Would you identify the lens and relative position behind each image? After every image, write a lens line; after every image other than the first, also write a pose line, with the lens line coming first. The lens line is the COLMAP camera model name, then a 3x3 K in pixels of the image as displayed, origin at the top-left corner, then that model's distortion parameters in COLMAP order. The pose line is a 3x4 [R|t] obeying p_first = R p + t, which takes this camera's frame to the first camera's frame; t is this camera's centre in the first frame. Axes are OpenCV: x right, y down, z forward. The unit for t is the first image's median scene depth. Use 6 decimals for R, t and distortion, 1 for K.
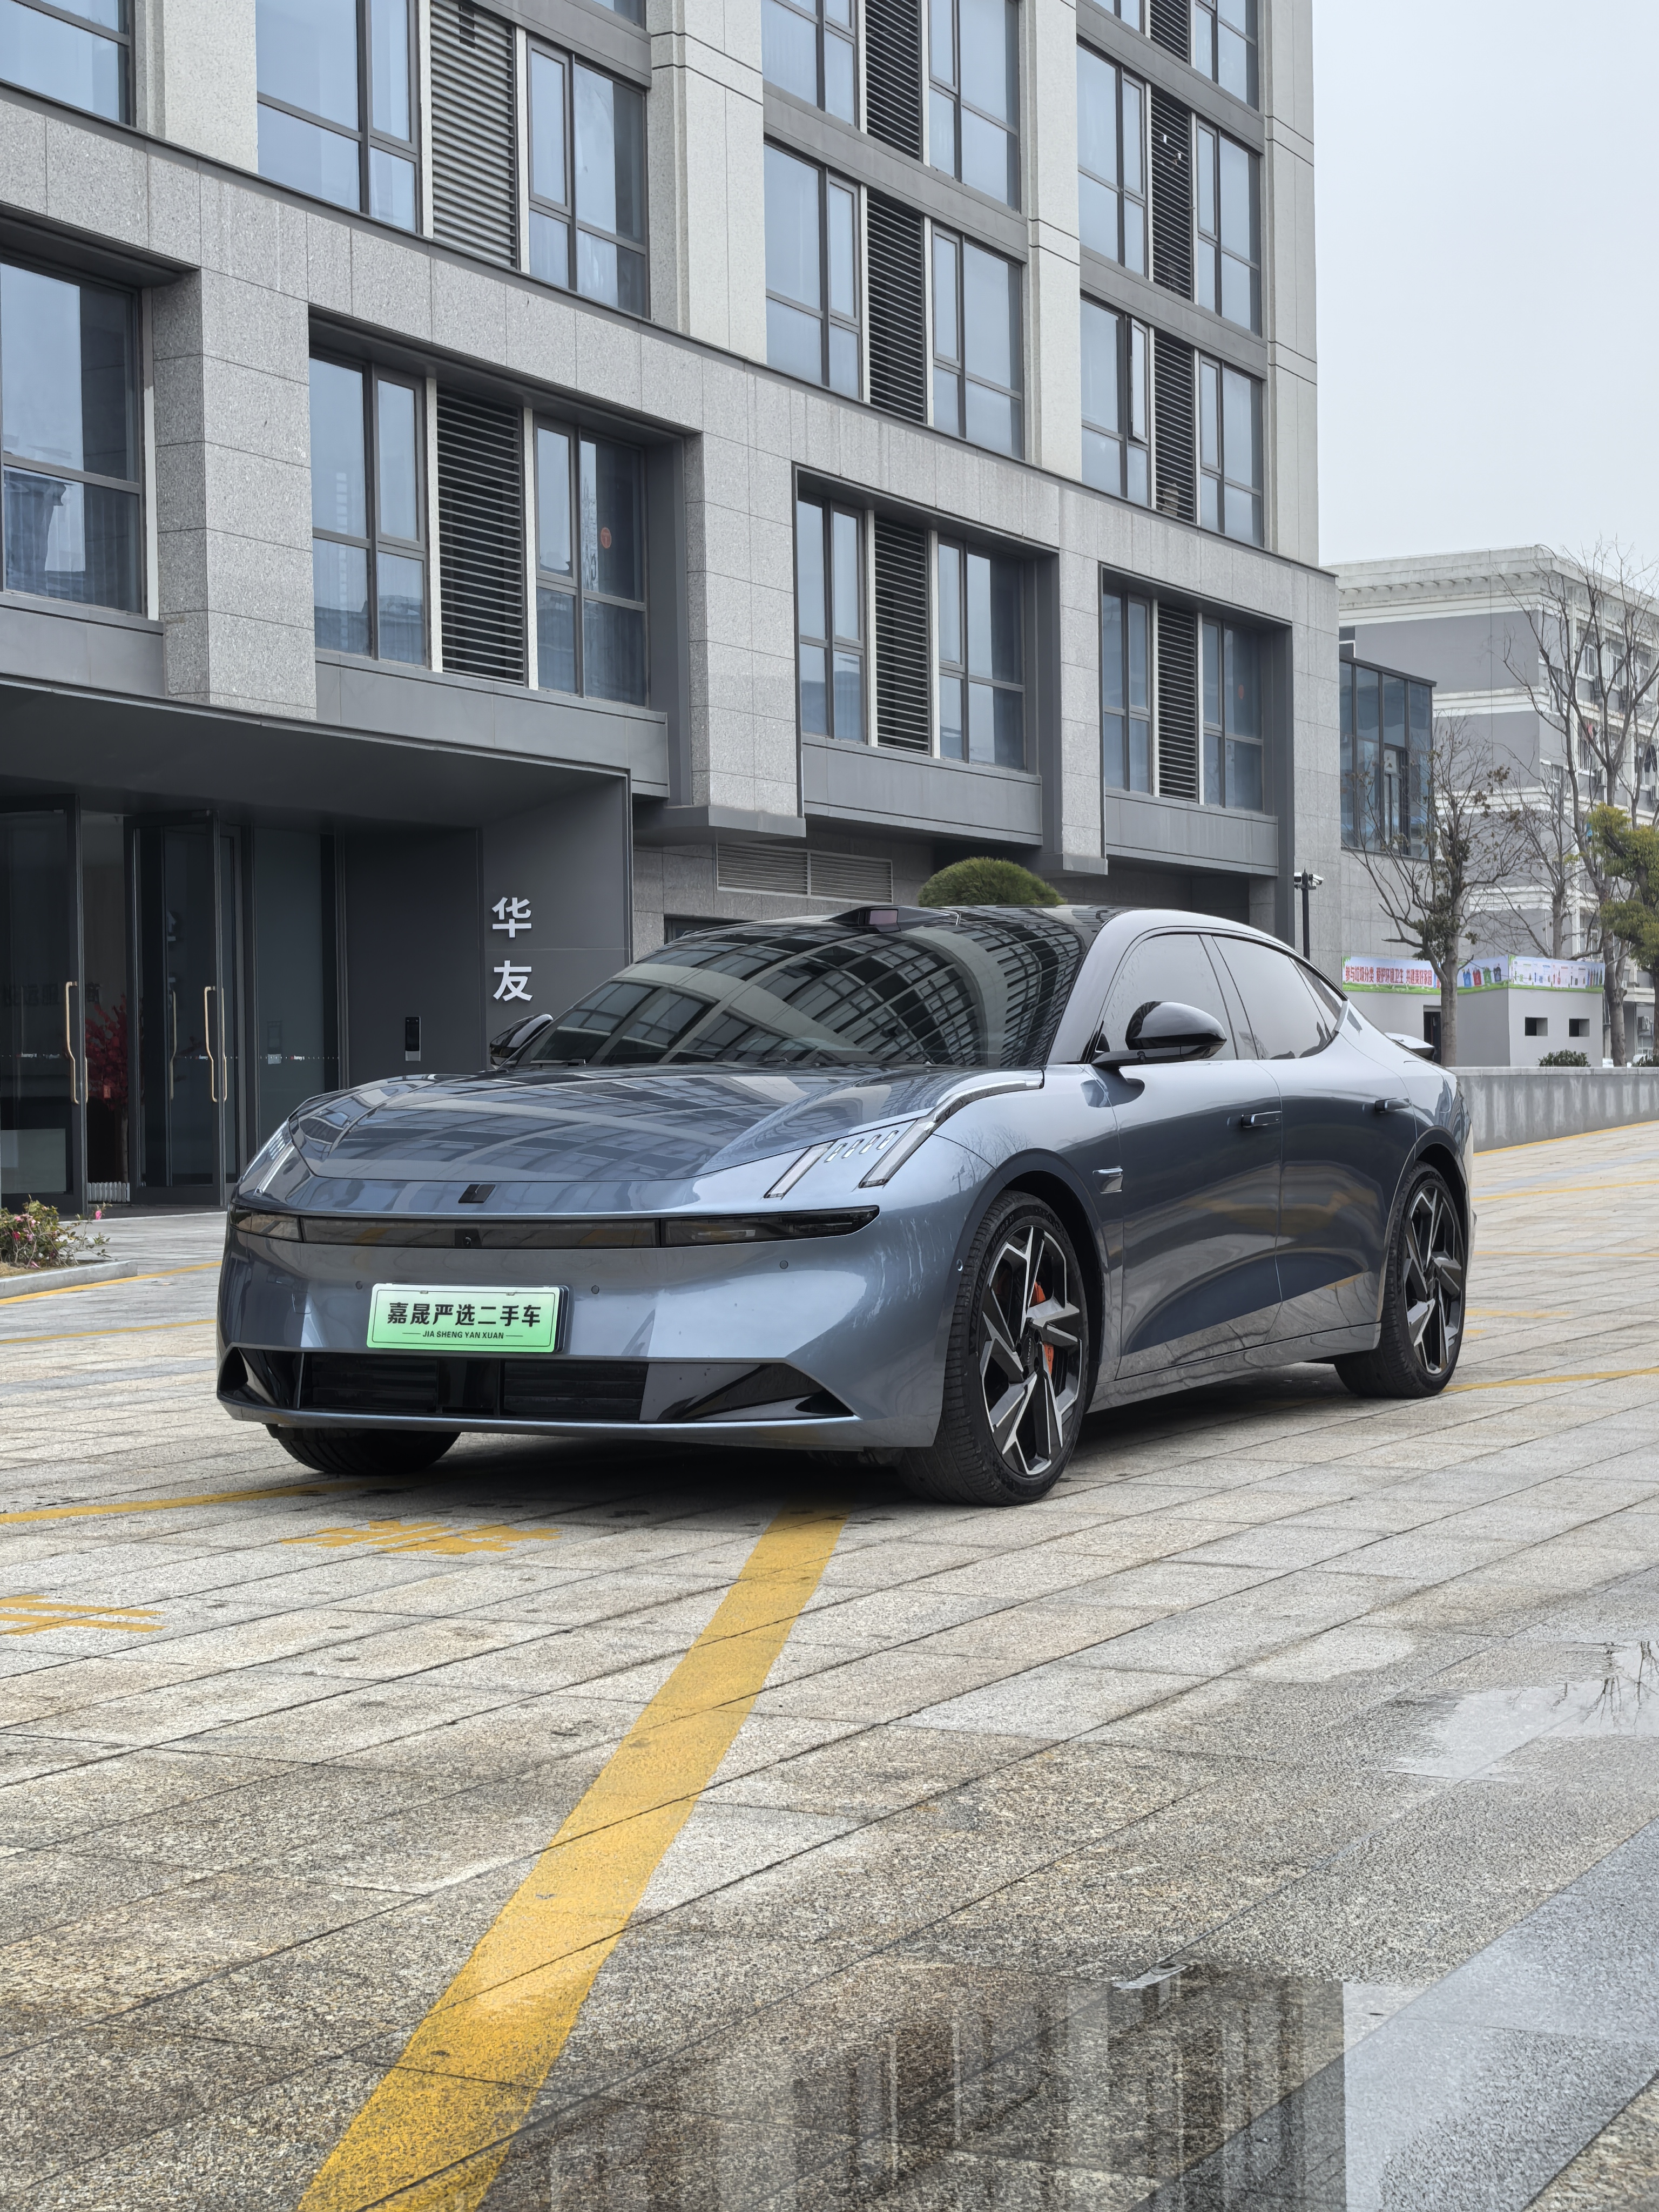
lens RADIAL K [[3524.0, 0, 836.3], [0, 3524.0, 1101.6], [0, 0, 1]] dist [0.352819, -2.204070]
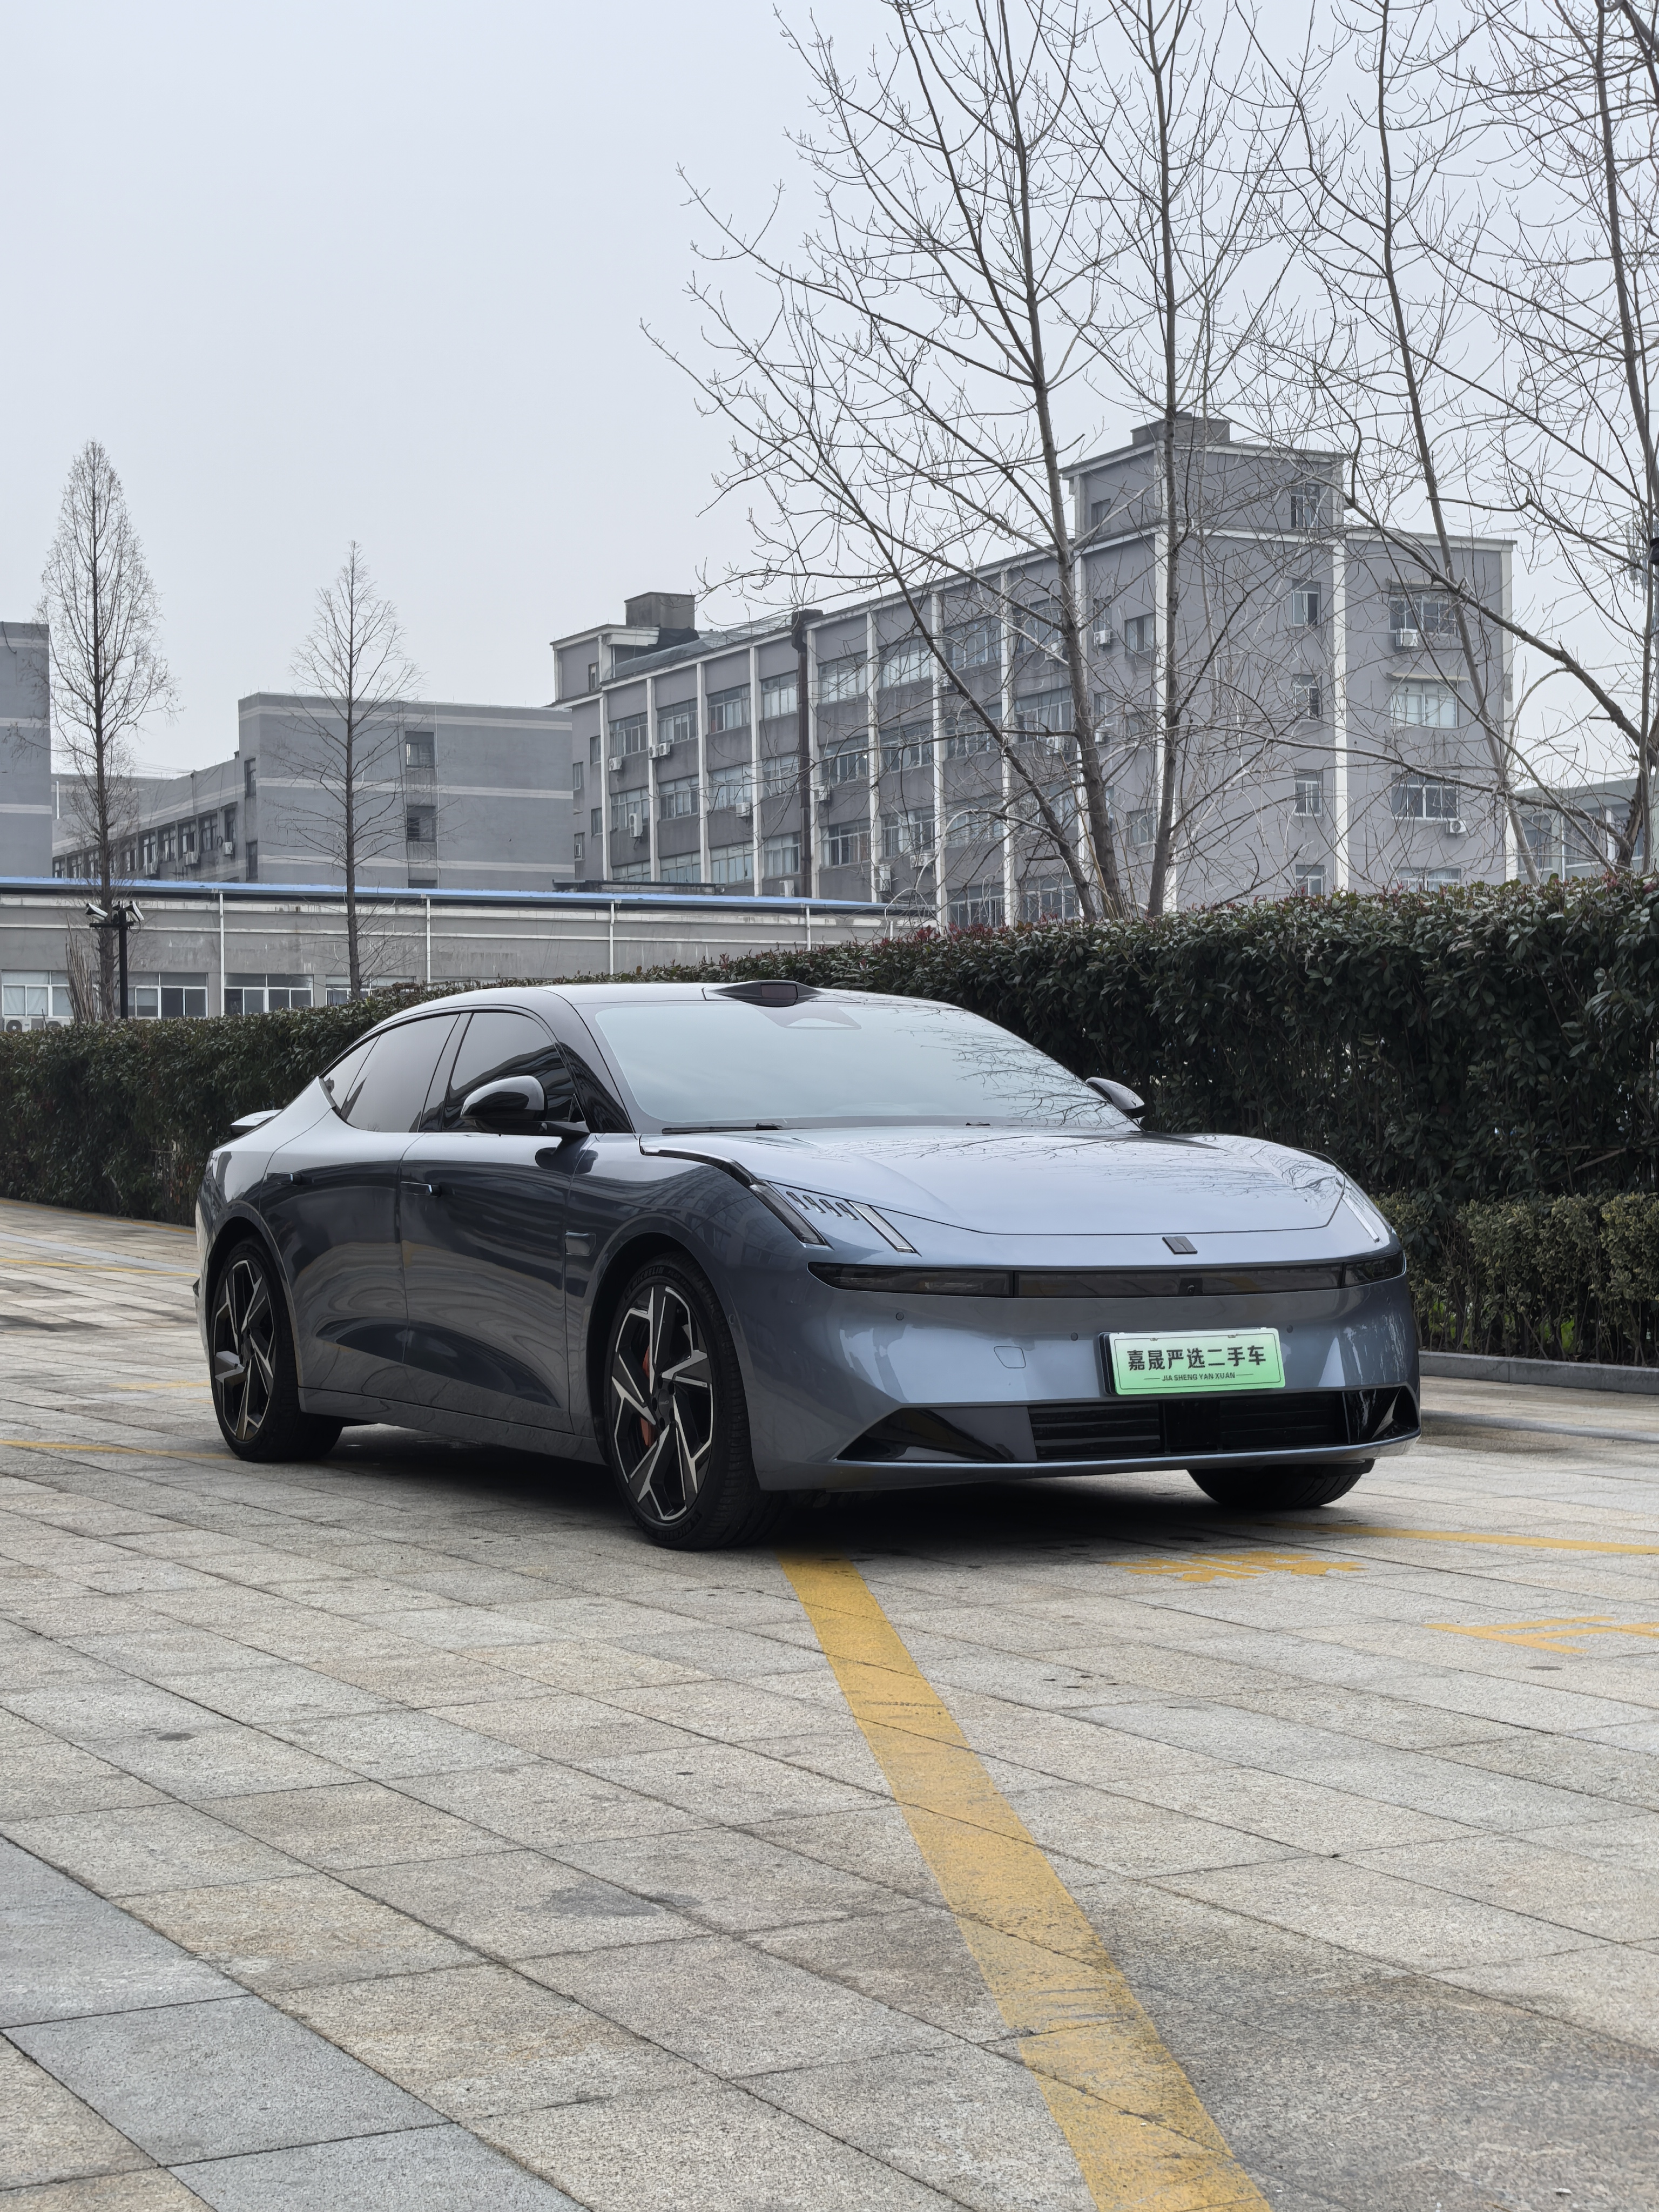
lens RADIAL K [[3474.5, 0, 786.5], [0, 3474.5, 1108.0], [0, 0, 1]] dist [0.290137, -1.460911]
pose [[0.579823, 0.012731, 0.814643, -1.039302], [0.008418, 0.999731, -0.021615, 0.006042], [-0.814699, 0.019390, 0.579560, 0.483549]]
